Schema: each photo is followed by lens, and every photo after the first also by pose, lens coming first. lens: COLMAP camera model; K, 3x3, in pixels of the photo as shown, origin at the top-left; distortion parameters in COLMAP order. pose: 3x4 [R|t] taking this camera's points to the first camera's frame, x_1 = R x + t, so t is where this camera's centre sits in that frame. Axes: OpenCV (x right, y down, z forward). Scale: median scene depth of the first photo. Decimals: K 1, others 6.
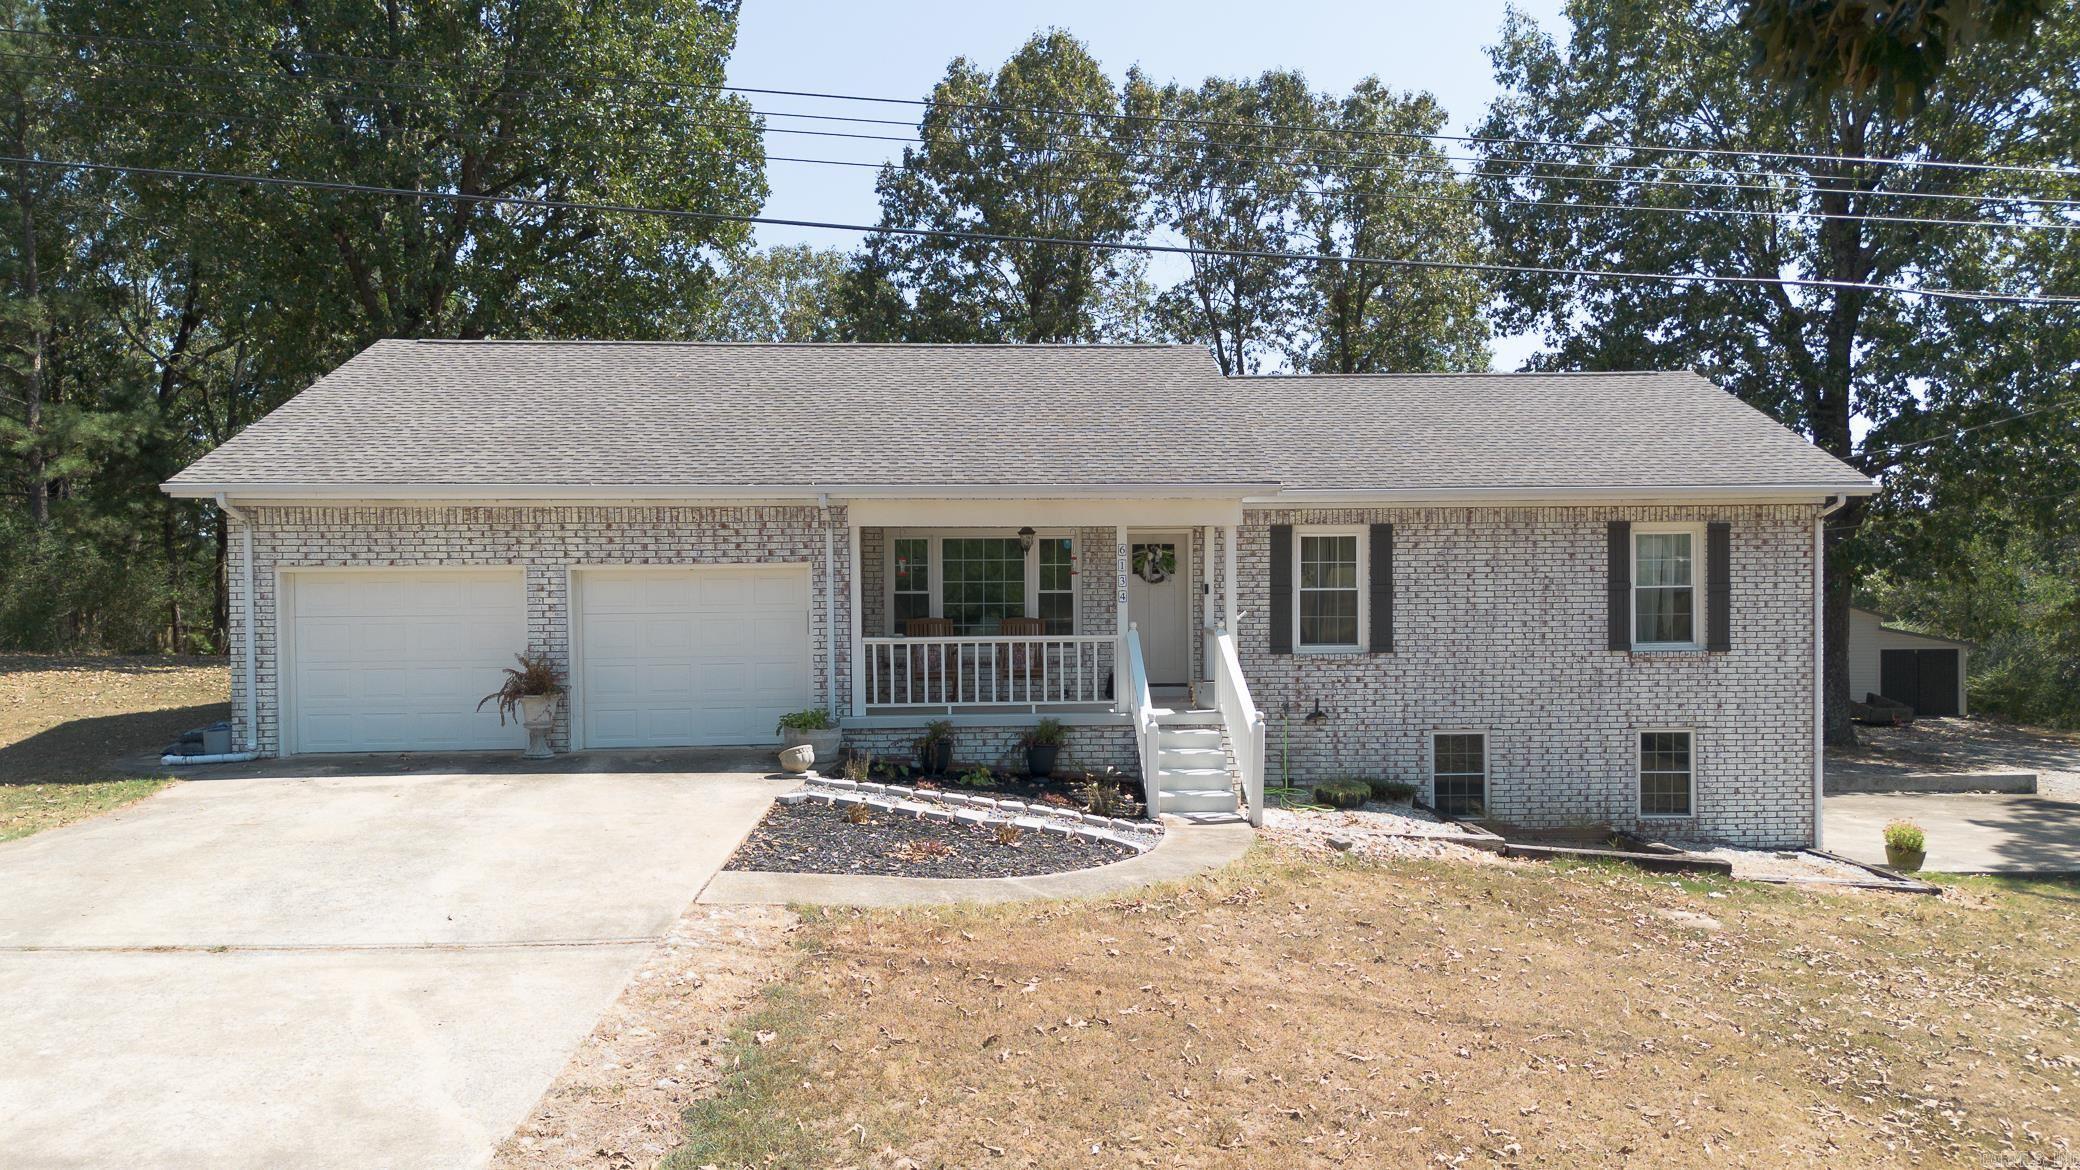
lens RADIAL K [[1475.5, 0, 1040.0], [0, 1475.5, 585.0], [0, 0, 1]] dist [0.058963, -0.053414]
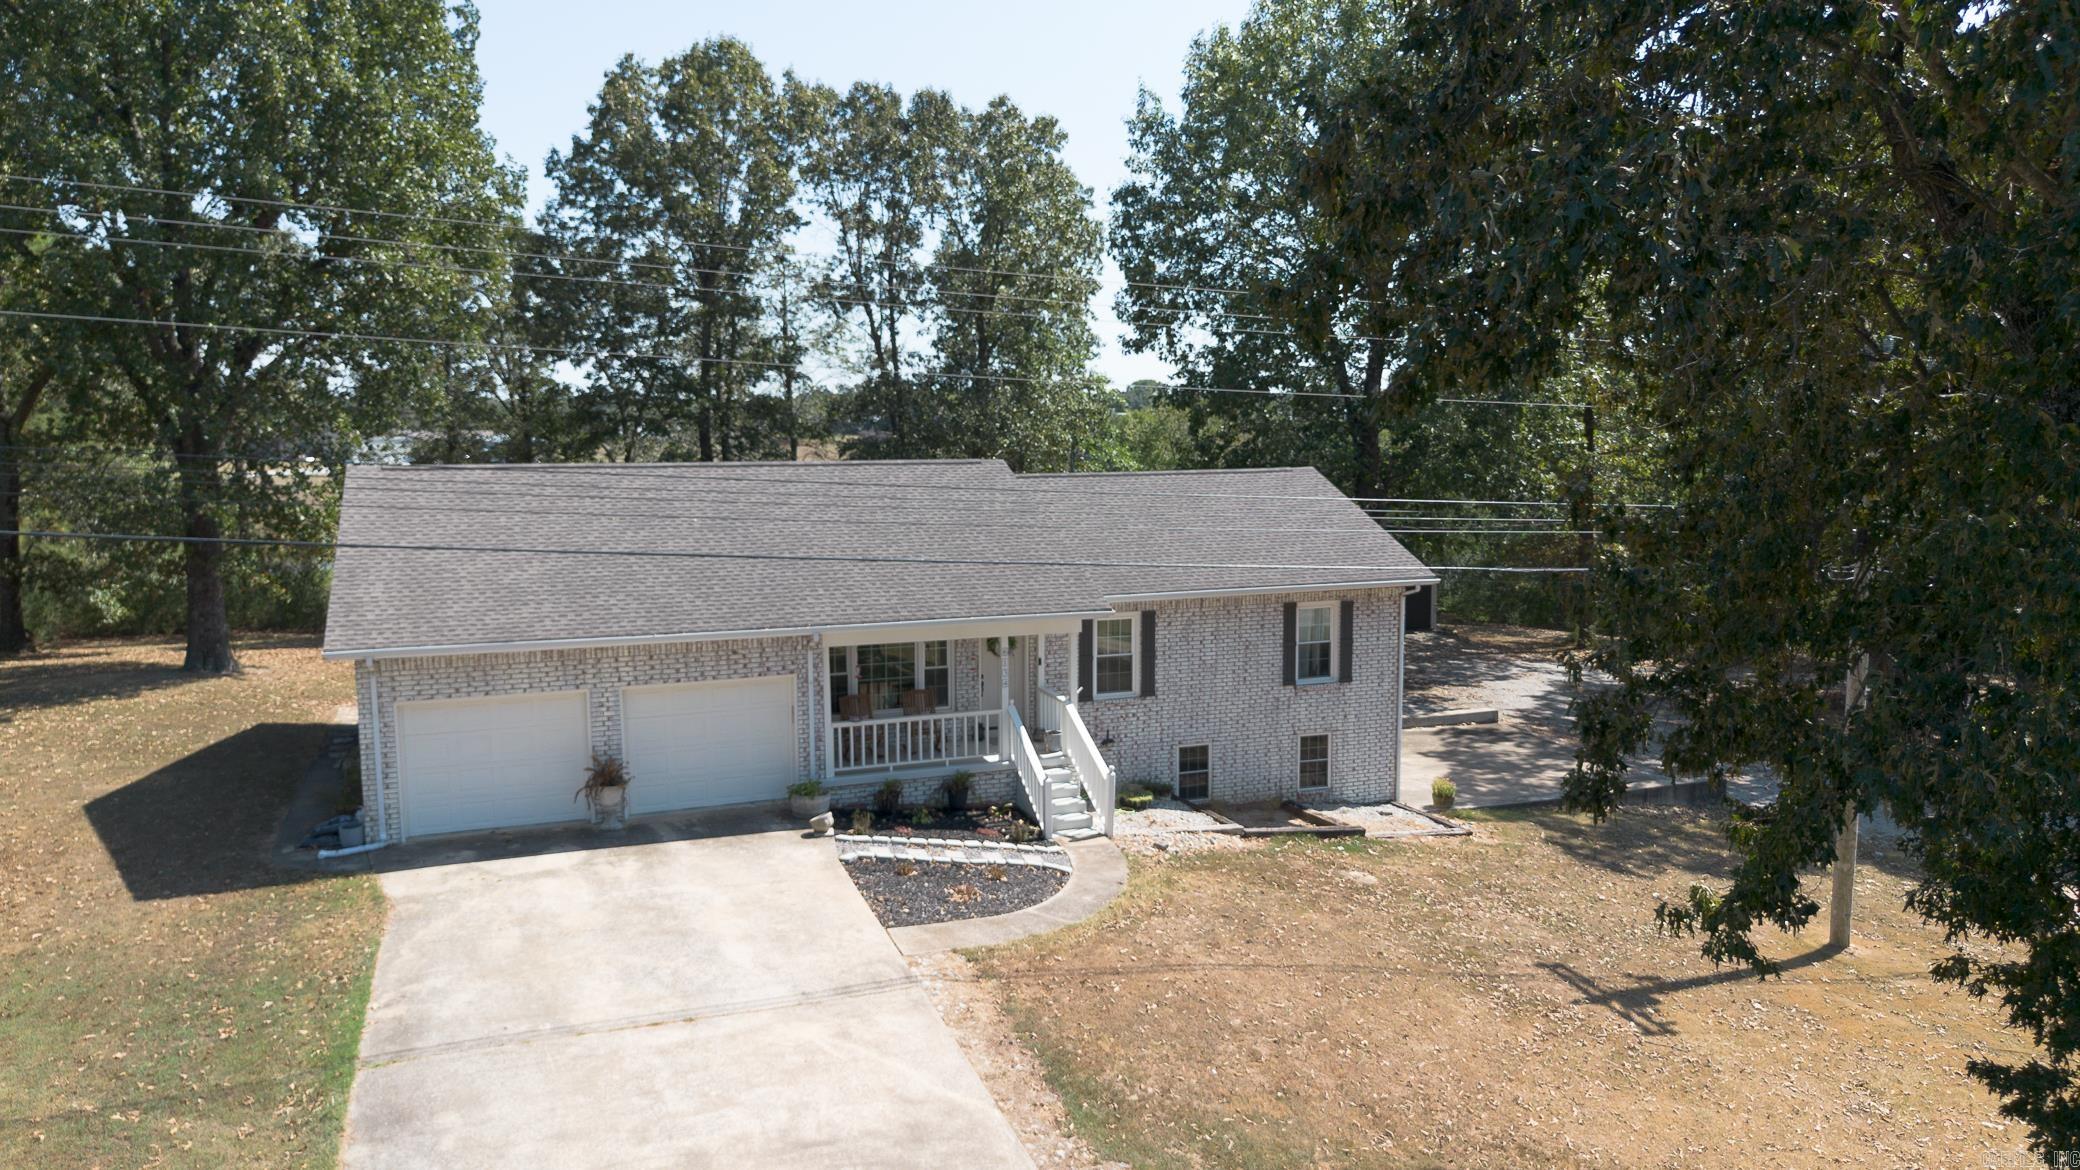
lens RADIAL K [[1475.5, 0, 1040.0], [0, 1475.5, 585.0], [0, 0, 1]] dist [0.058963, -0.053414]
pose [[0.949861, -0.034683, 0.310744, -0.366682], [0.003648, 0.994991, 0.099903, -0.238442], [-0.312652, -0.093760, 0.945229, -0.400543]]
